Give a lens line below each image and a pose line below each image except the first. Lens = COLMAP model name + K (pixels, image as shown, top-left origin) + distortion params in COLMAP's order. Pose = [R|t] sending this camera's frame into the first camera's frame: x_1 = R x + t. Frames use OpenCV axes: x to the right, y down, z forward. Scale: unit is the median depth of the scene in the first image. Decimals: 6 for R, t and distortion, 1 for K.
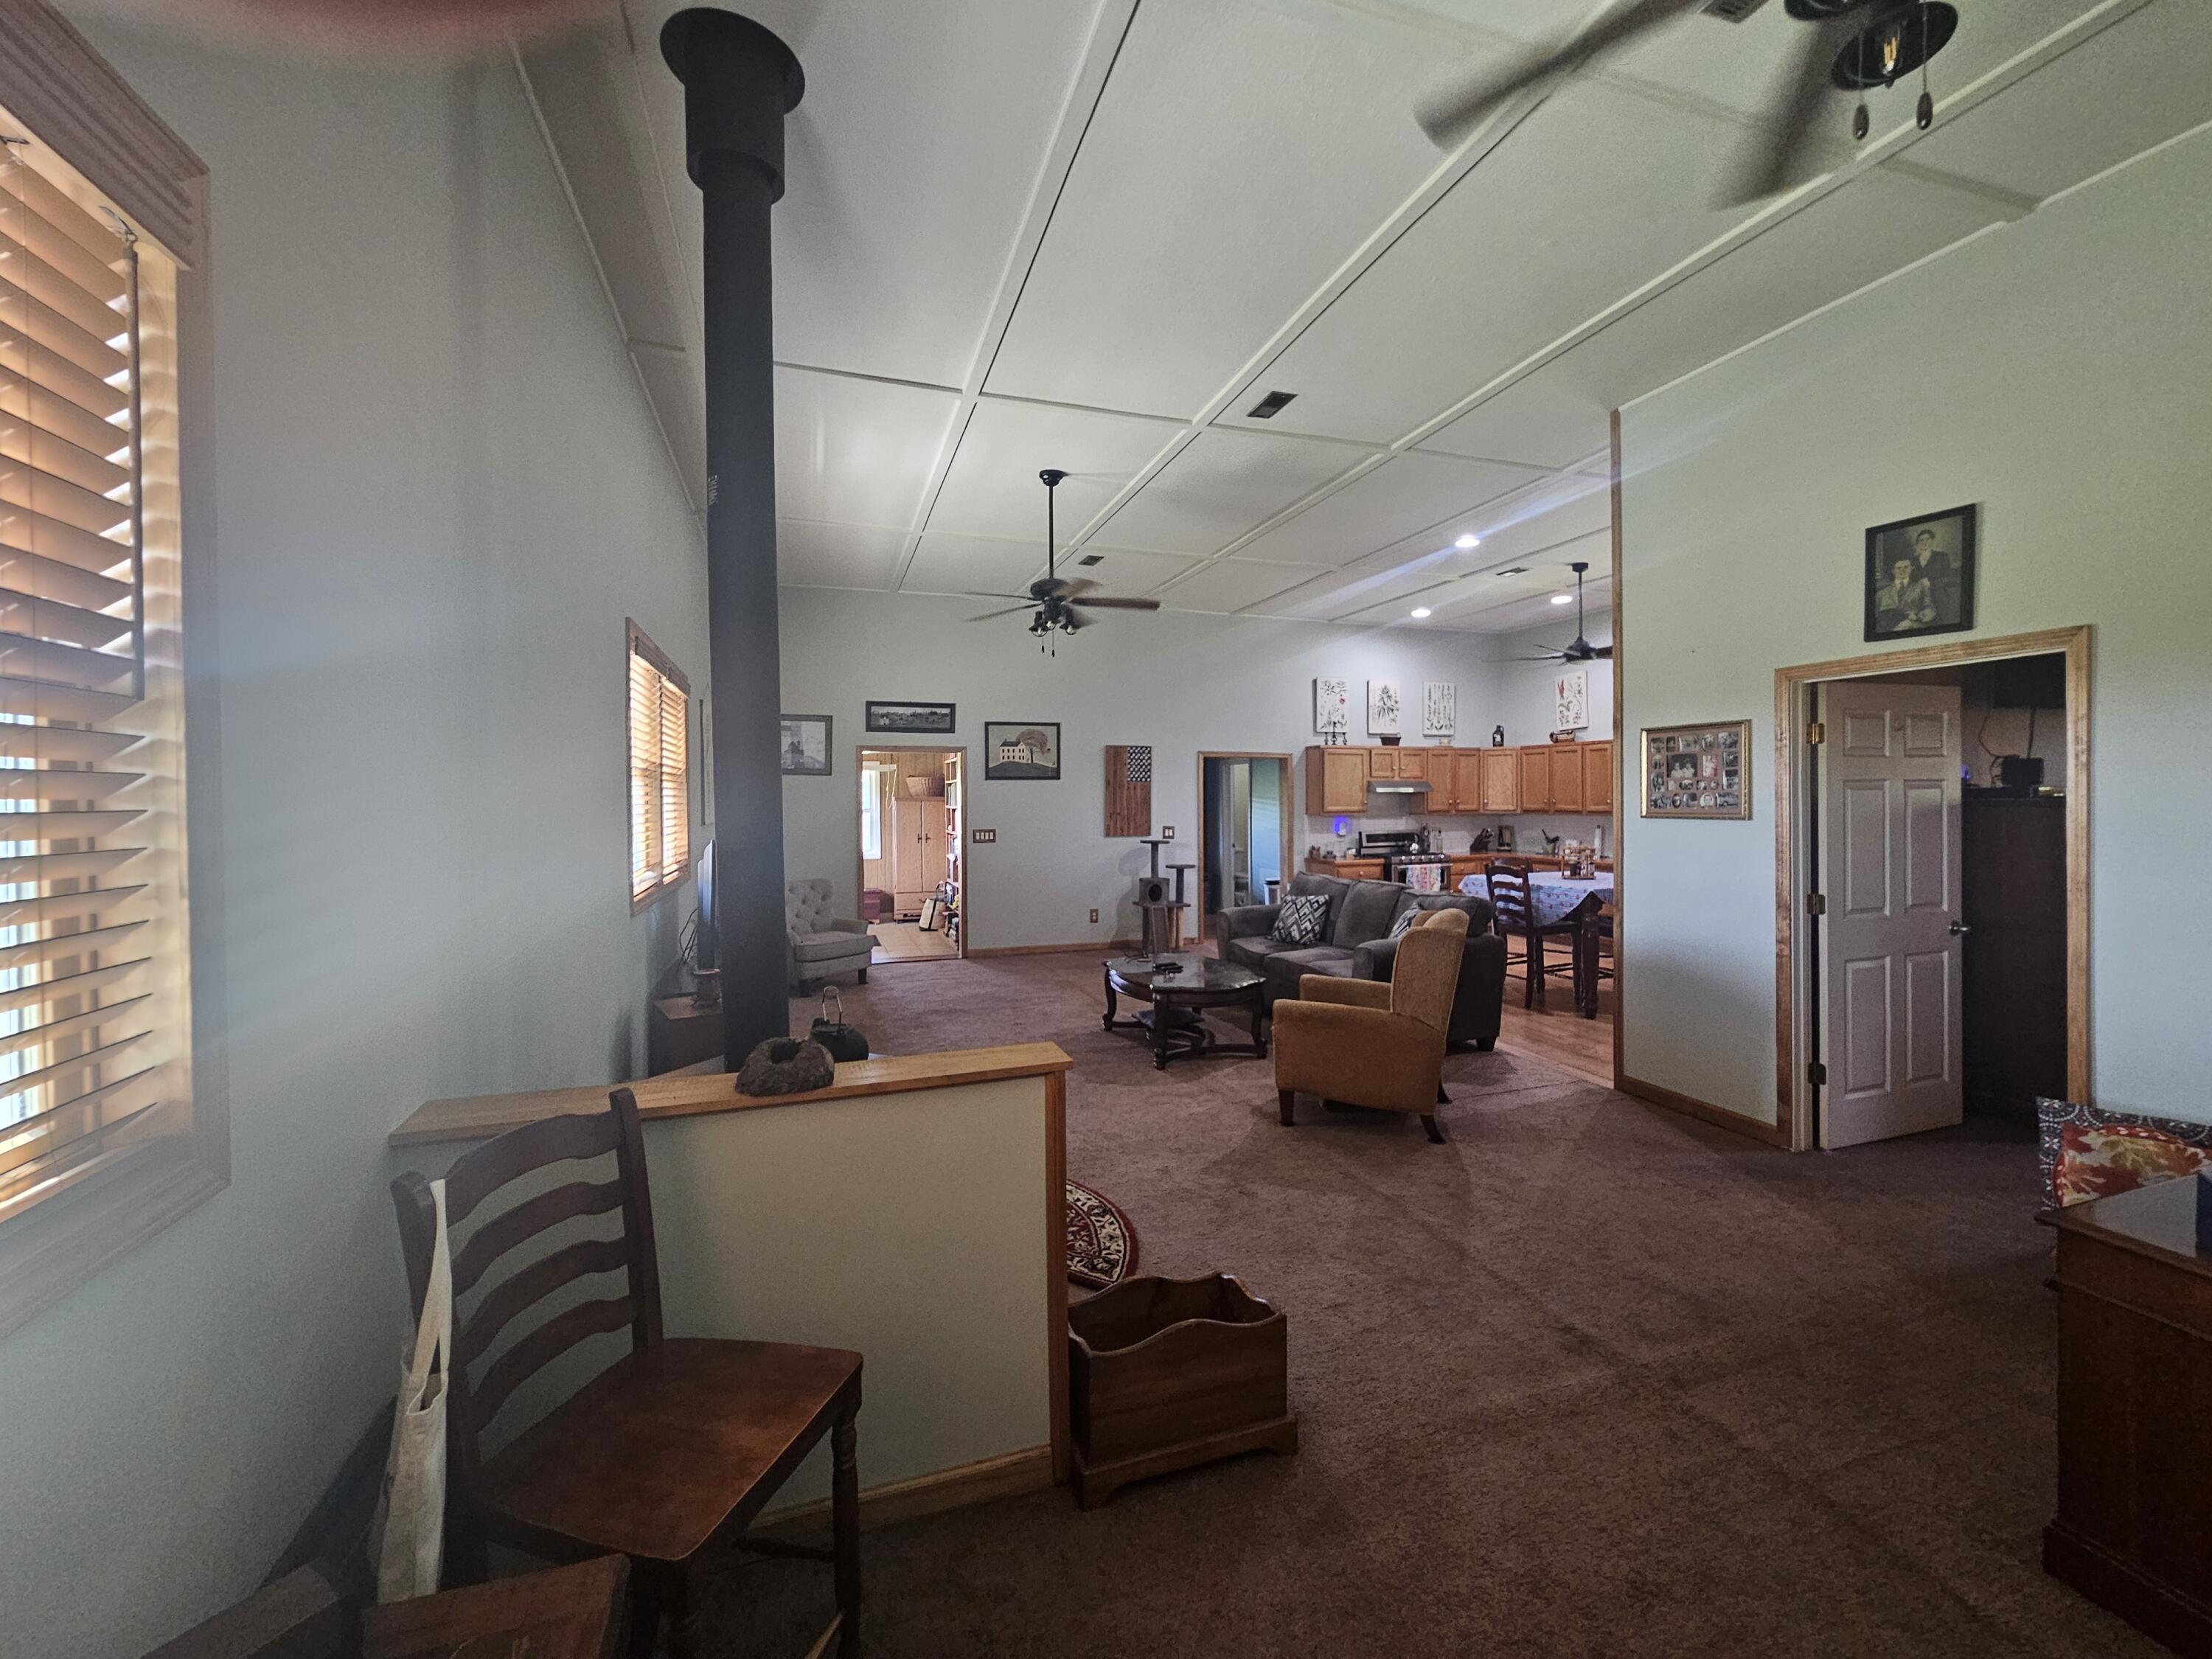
lens RADIAL K [[913.0, 0, 1112.1], [0, 913.0, 815.8], [0, 0, 1]] dist [-0.004792, -0.000377]
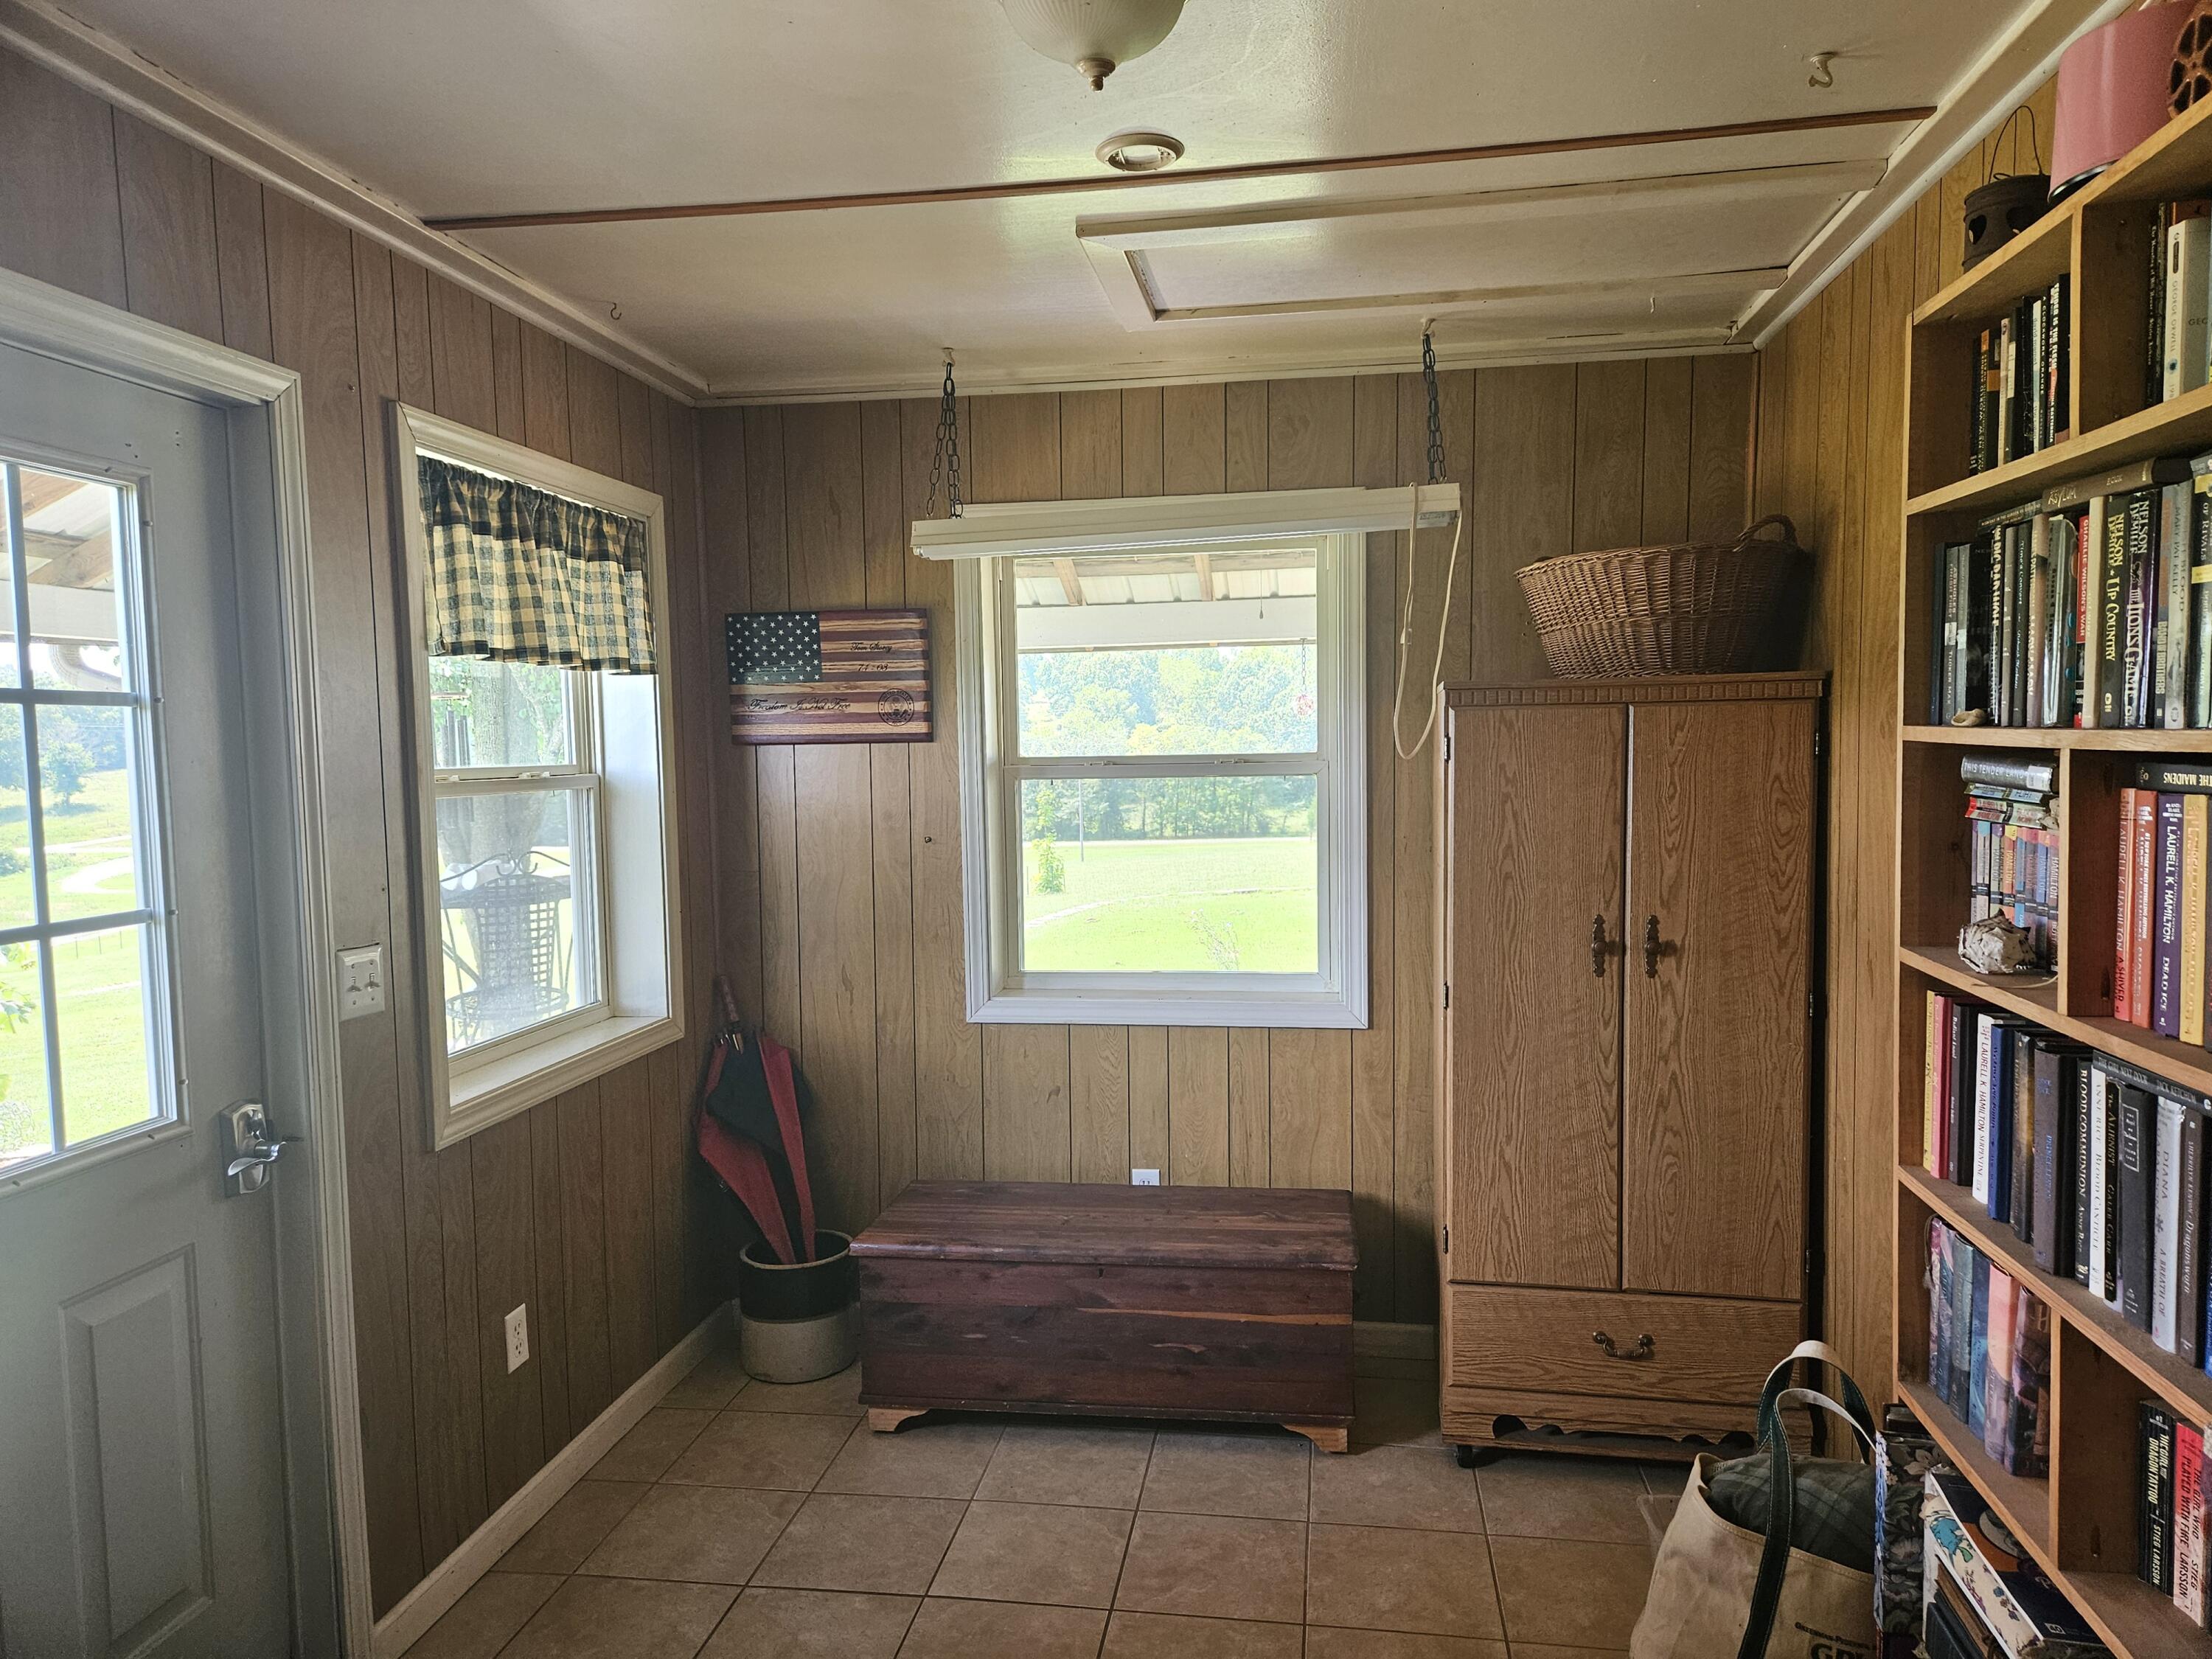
lens RADIAL K [[1469.3, 0, 1107.1], [0, 1469.3, 839.6], [0, 0, 1]] dist [0.010456, 0.000872]
pose [[0.890130, 0.024523, -0.455046, -0.203284], [0.003449, 0.998160, 0.060537, -0.010020], [0.455694, -0.055455, 0.888408, 0.871691]]
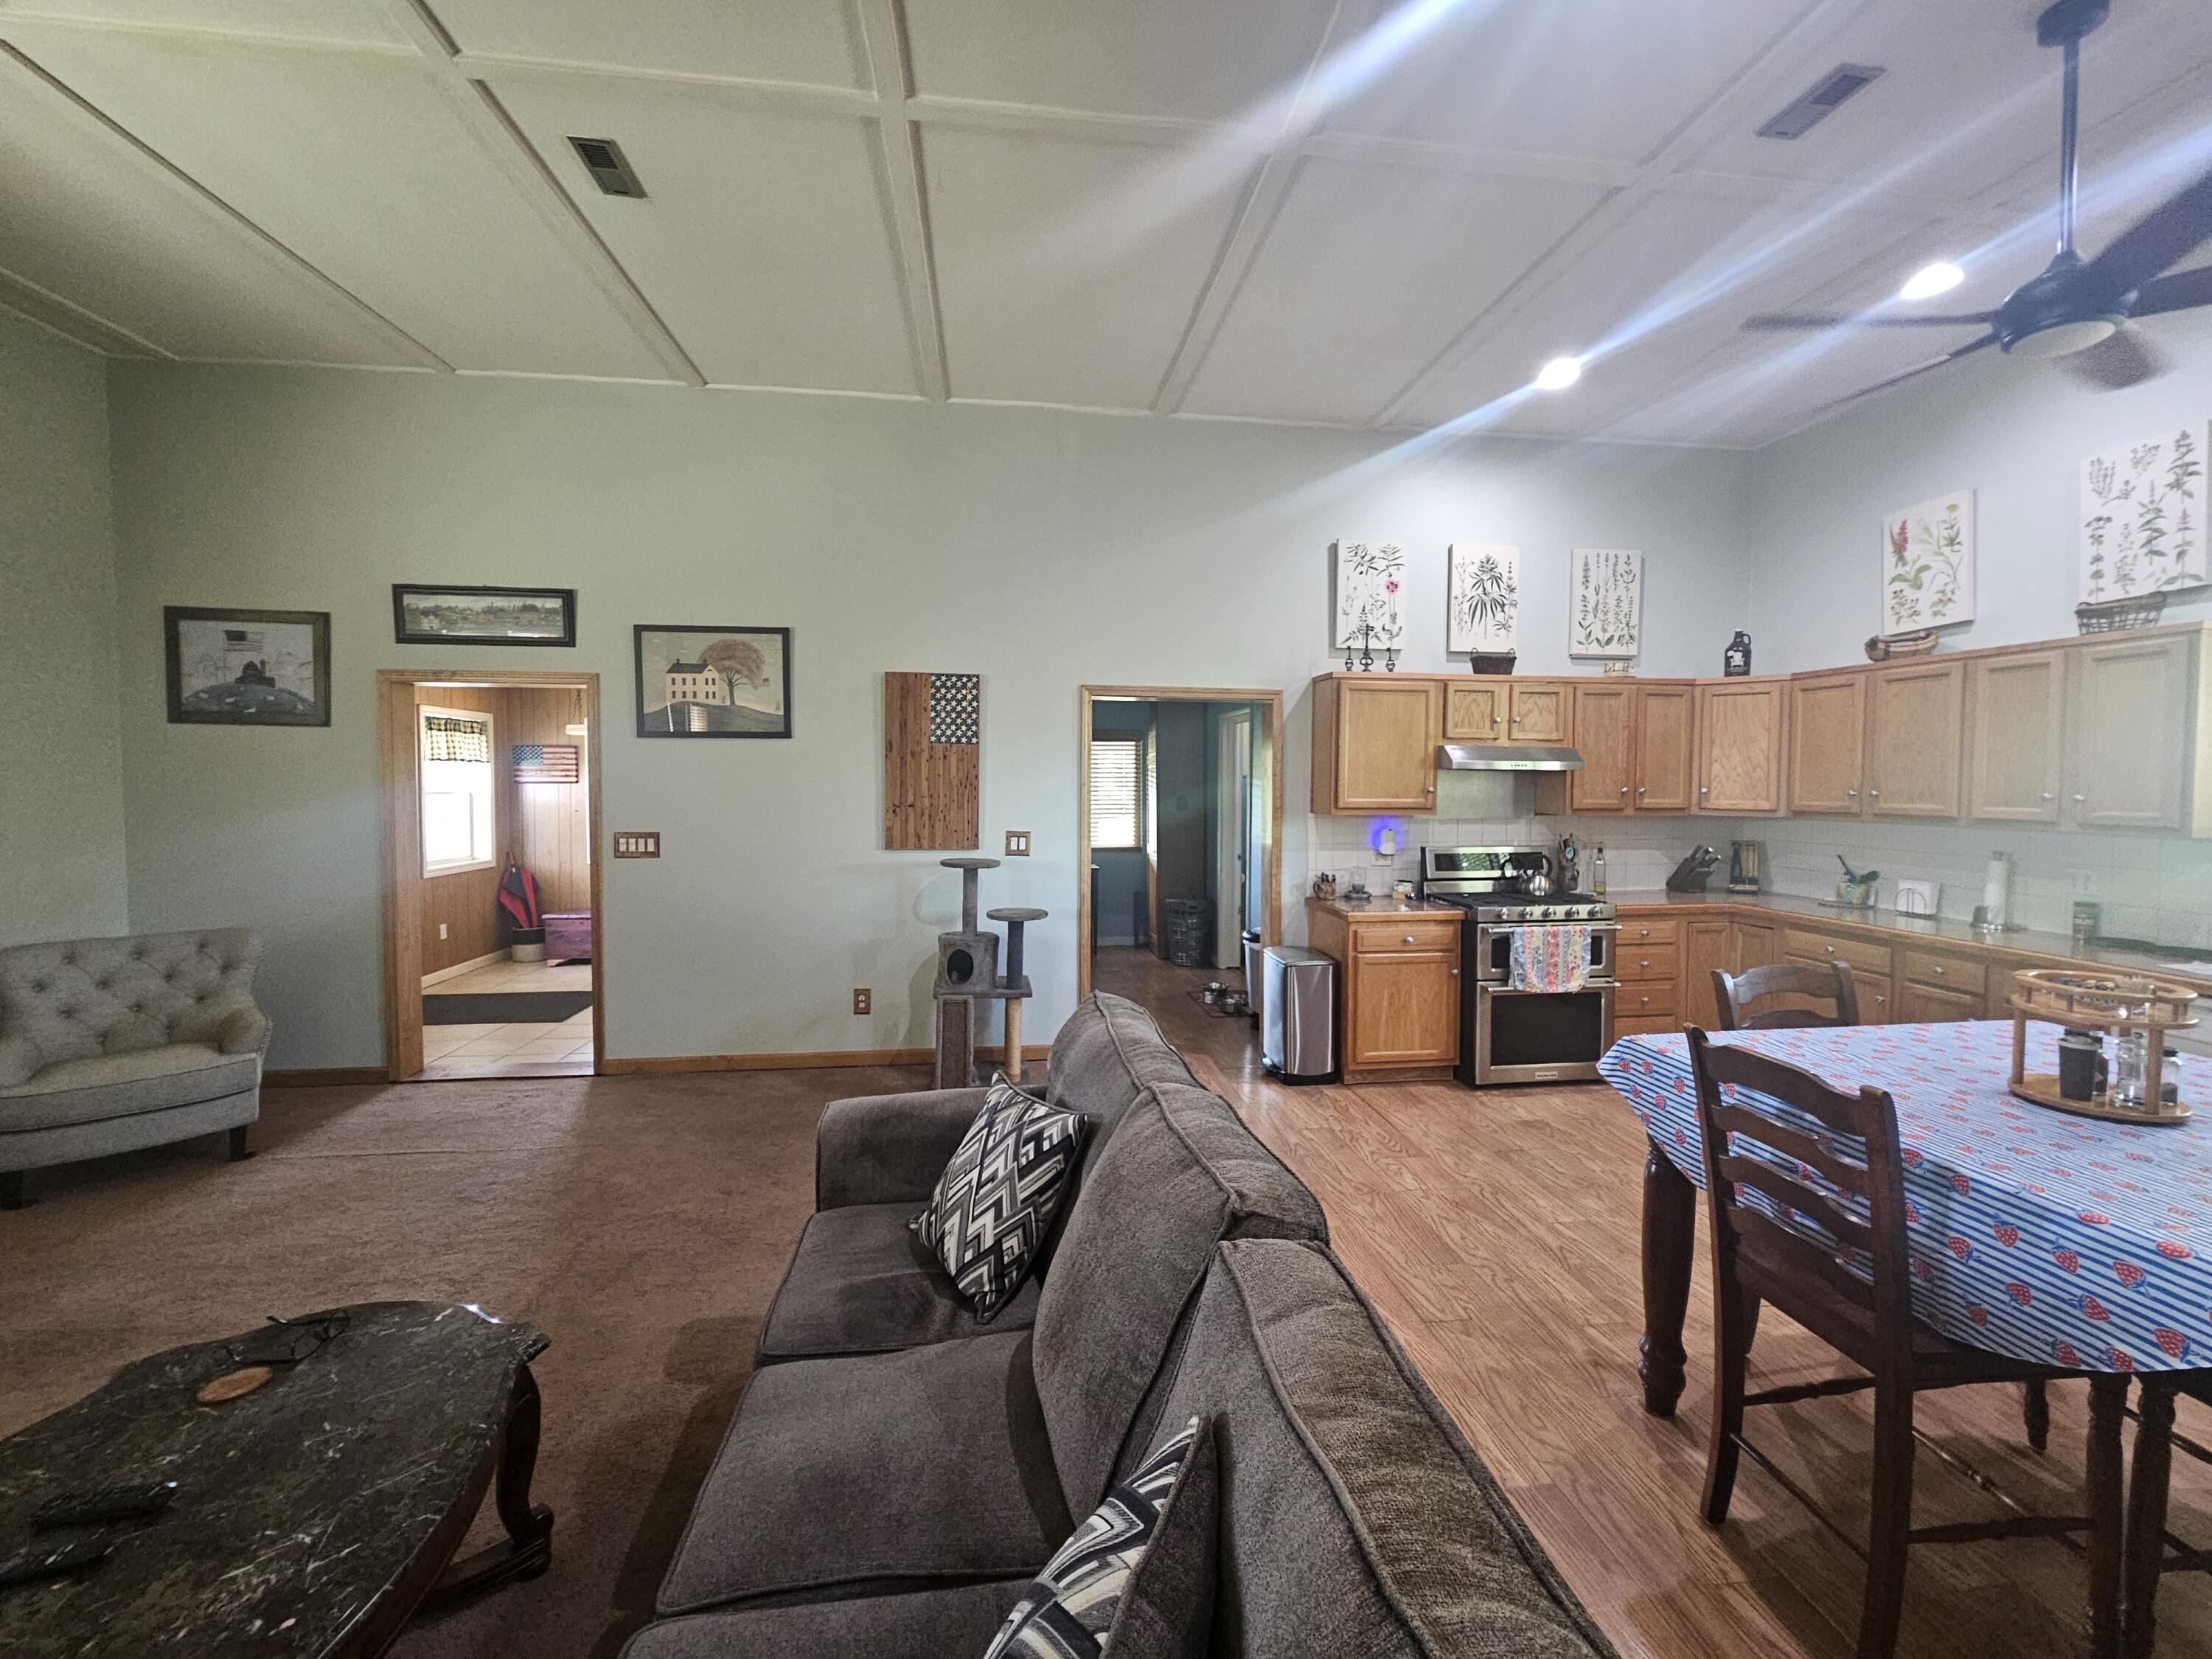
lens RADIAL K [[913.0, 0, 1097.2], [0, 913.0, 816.9], [0, 0, 1]] dist [-0.004792, -0.000377]
pose [[0.979933, 0.019095, -0.198410, 0.198332], [-0.014727, 0.999616, 0.023468, -0.009080], [0.198782, -0.020075, 0.979838, 0.482534]]
